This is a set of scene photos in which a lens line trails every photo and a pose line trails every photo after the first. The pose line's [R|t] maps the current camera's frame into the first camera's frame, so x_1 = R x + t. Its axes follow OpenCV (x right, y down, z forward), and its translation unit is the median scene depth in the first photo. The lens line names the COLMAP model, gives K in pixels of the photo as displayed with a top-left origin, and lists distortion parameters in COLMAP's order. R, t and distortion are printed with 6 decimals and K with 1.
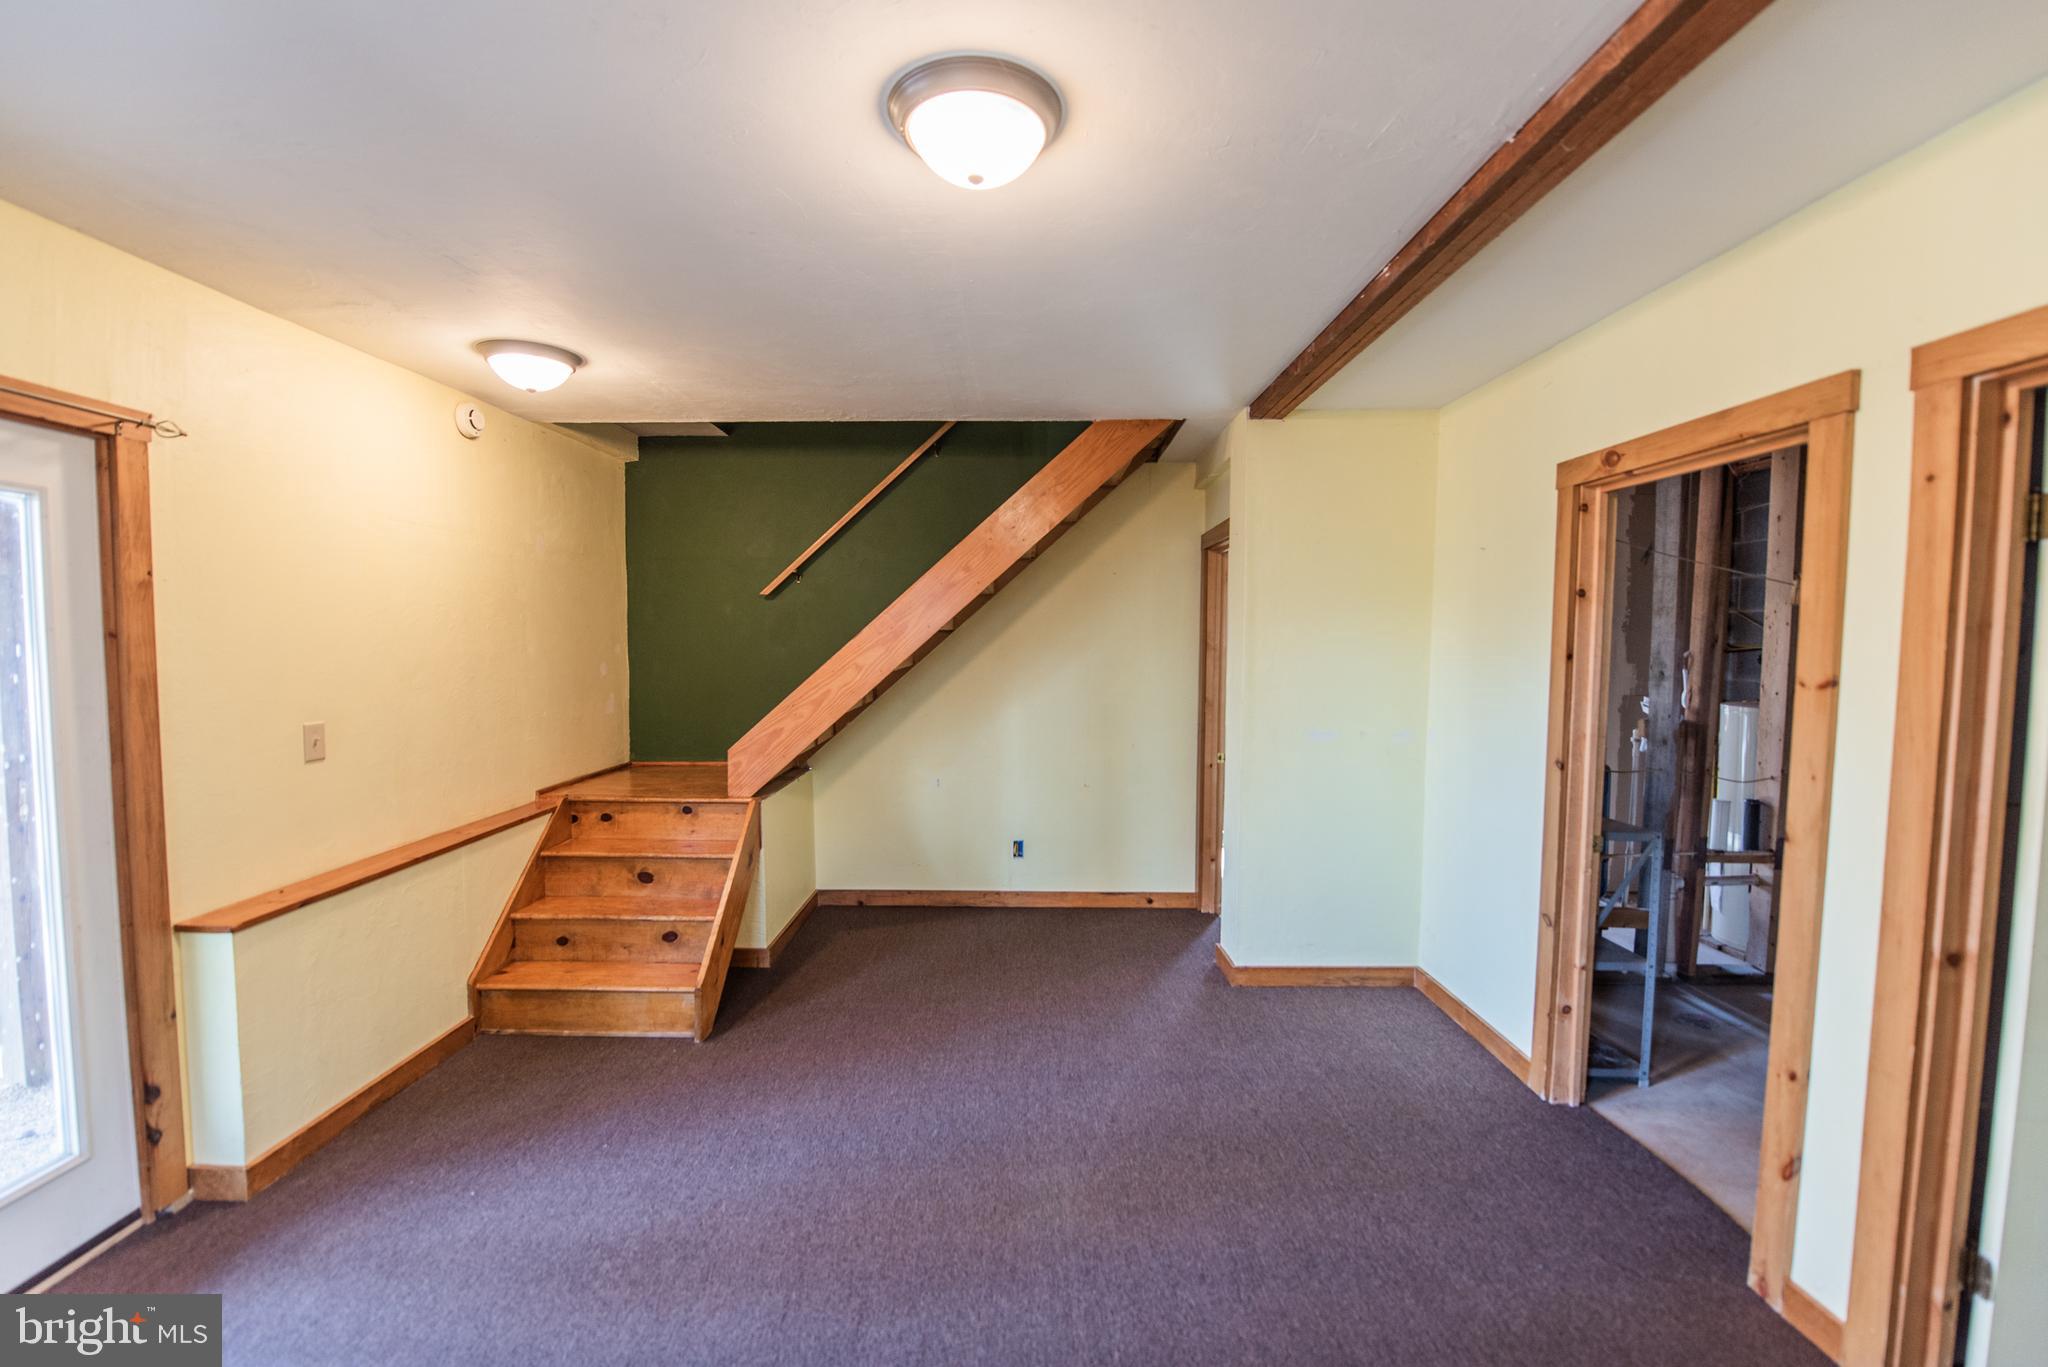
lens RADIAL K [[837.0, 0, 1022.6], [0, 837.0, 684.3], [0, 0, 1]] dist [-0.014685, -0.003332]
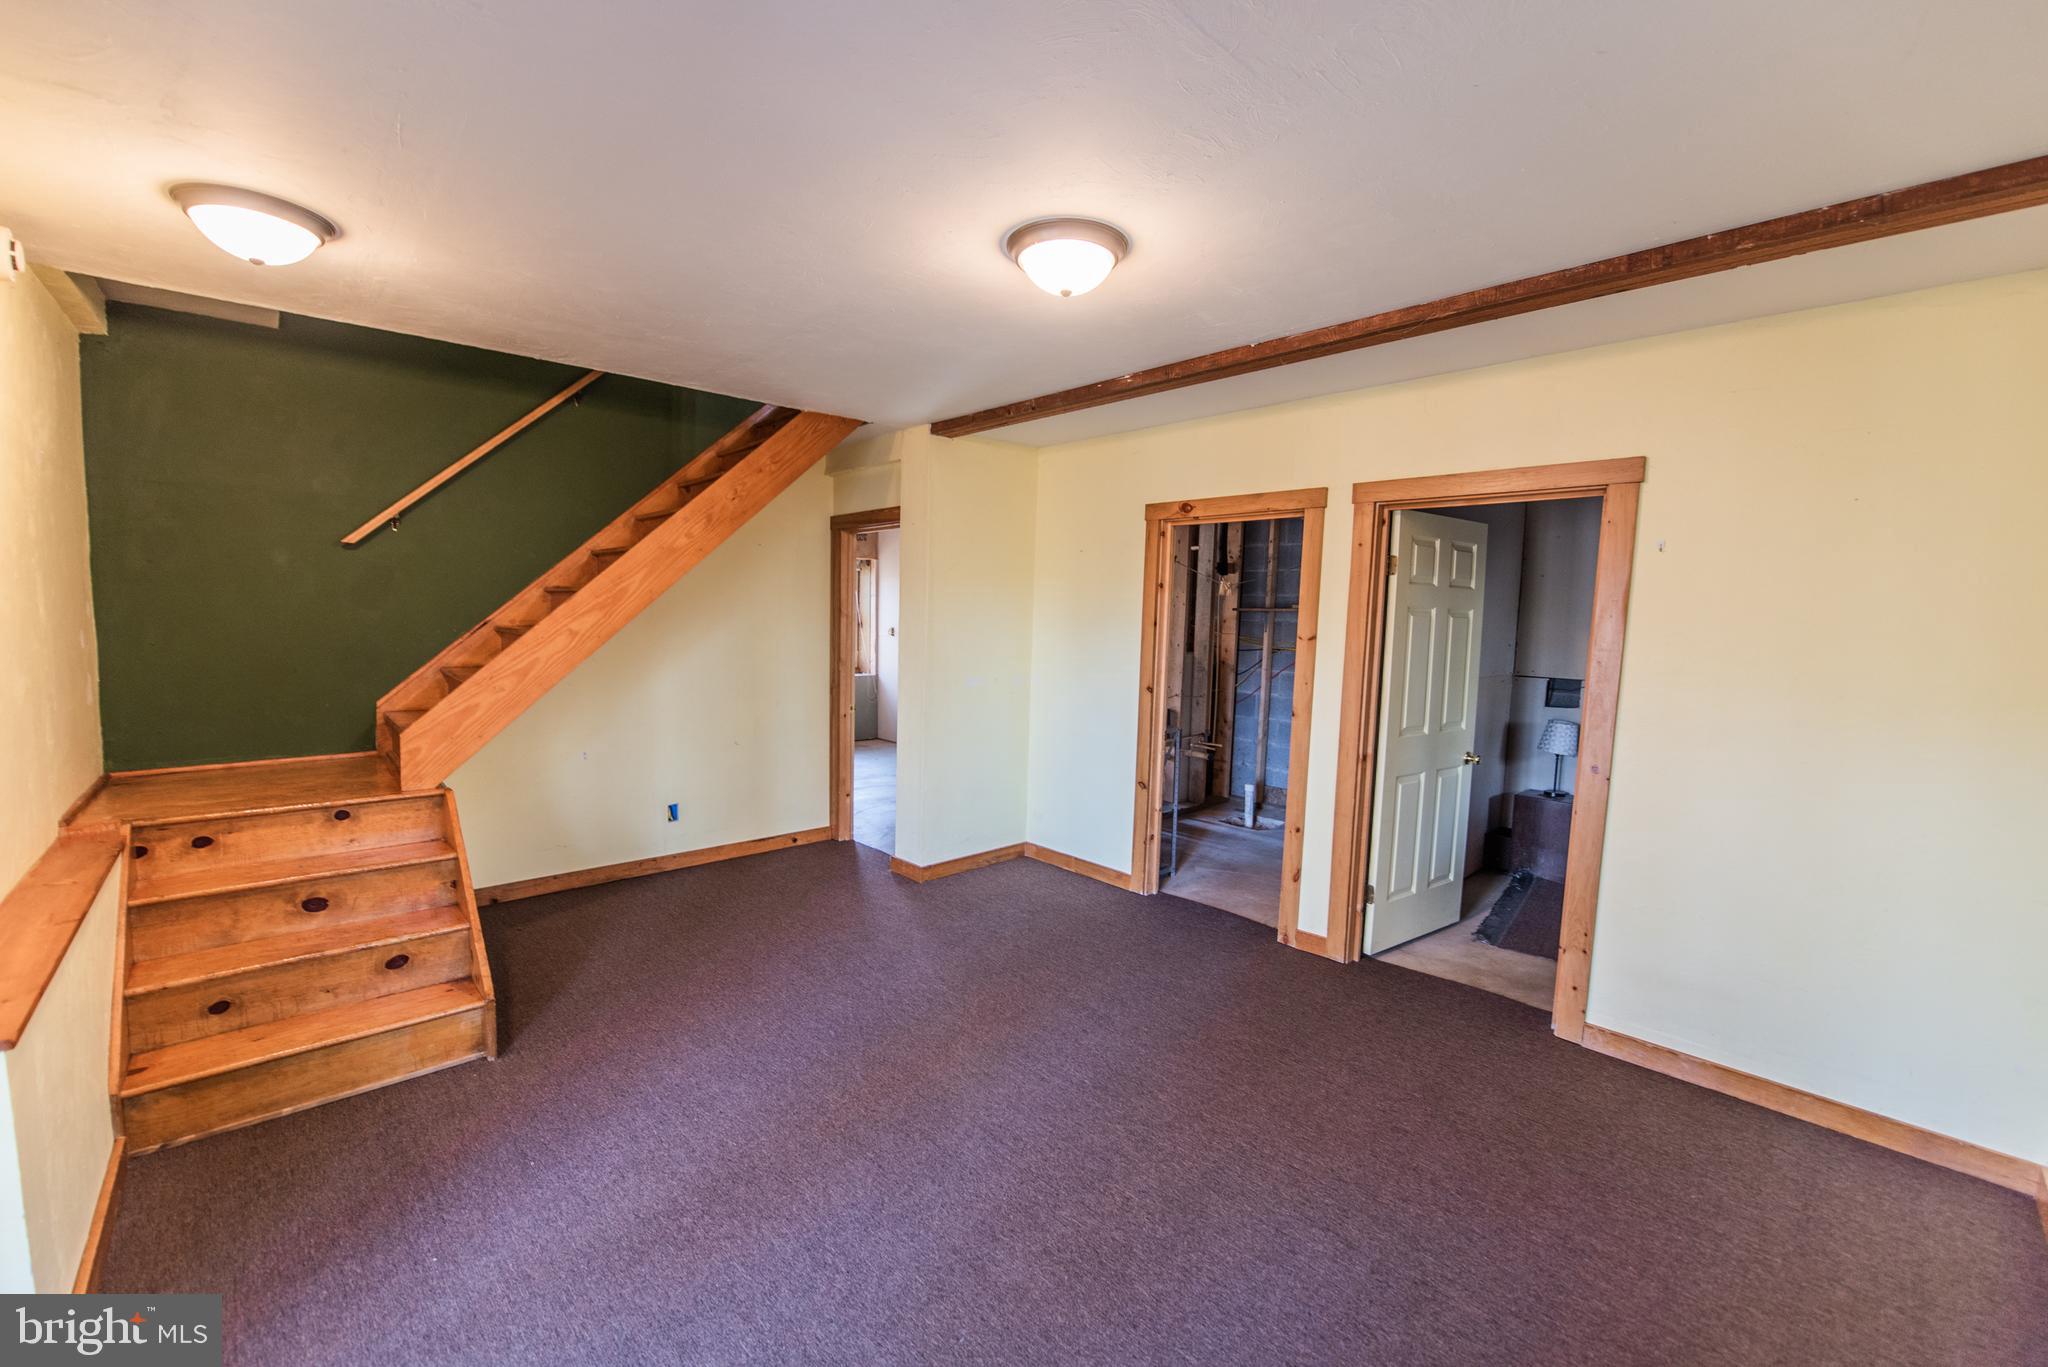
lens RADIAL K [[808.1, 0, 1024.0], [0, 808.1, 683.5], [0, 0, 1]] dist [-0.001363, -0.009766]
pose [[0.728681, -0.048481, 0.683135, -0.536632], [0.018142, 0.998508, 0.051510, -0.001985], [-0.684613, -0.025141, 0.728473, 0.004243]]
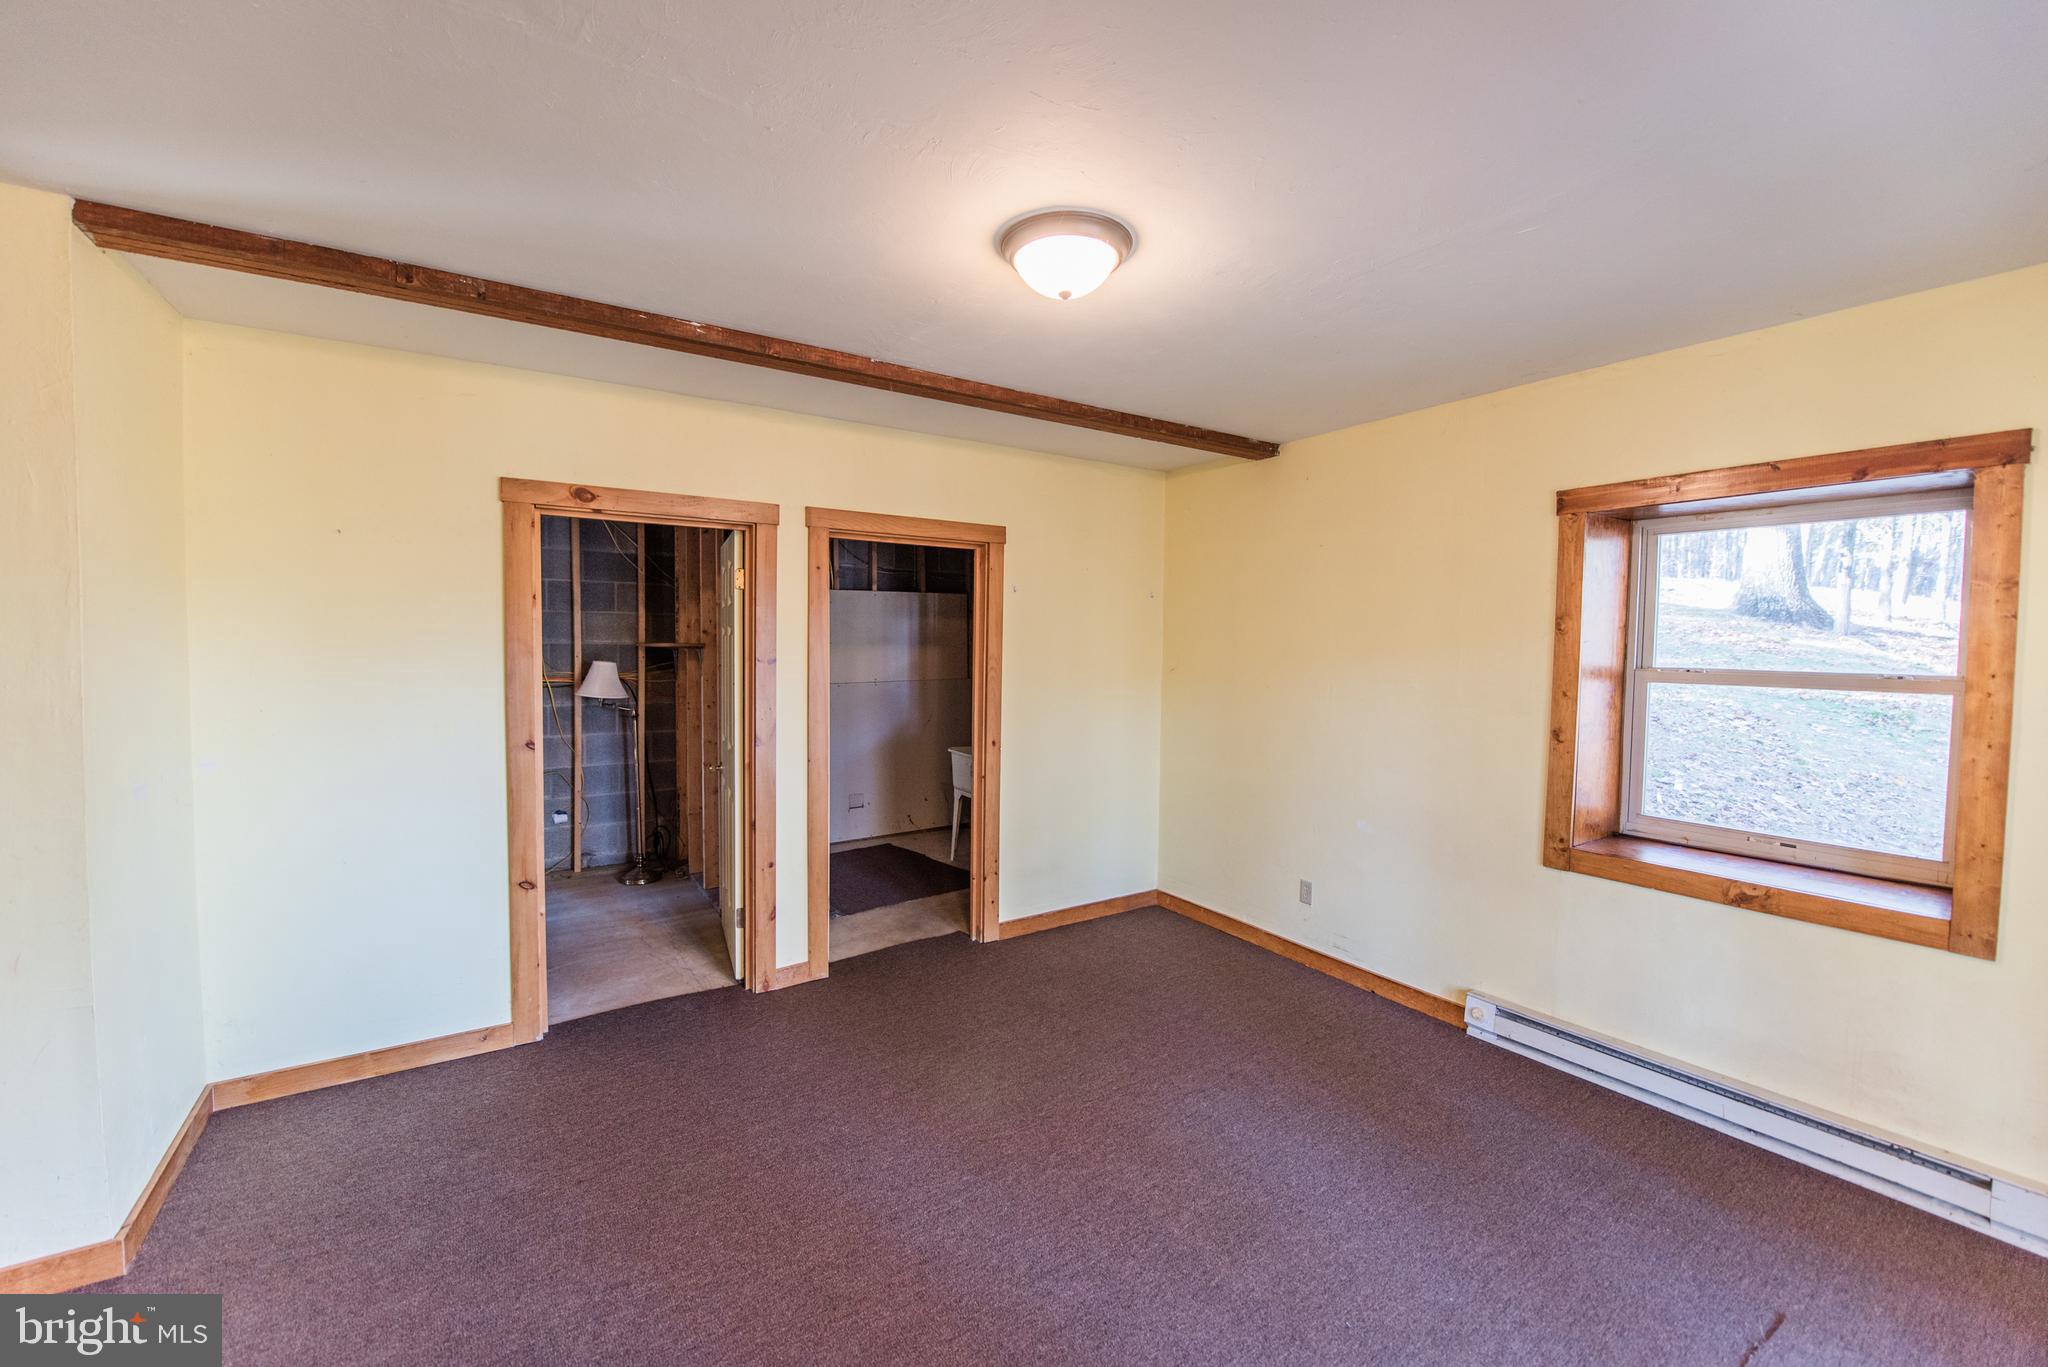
lens RADIAL K [[811.7, 0, 1020.0], [0, 811.7, 686.3], [0, 0, 1]] dist [-0.012413, -0.003245]
pose [[-0.540245, -0.054474, 0.839743, -0.554520], [0.036497, 0.995447, 0.088055, -0.049932], [-0.840716, 0.078219, -0.535797, 0.873971]]
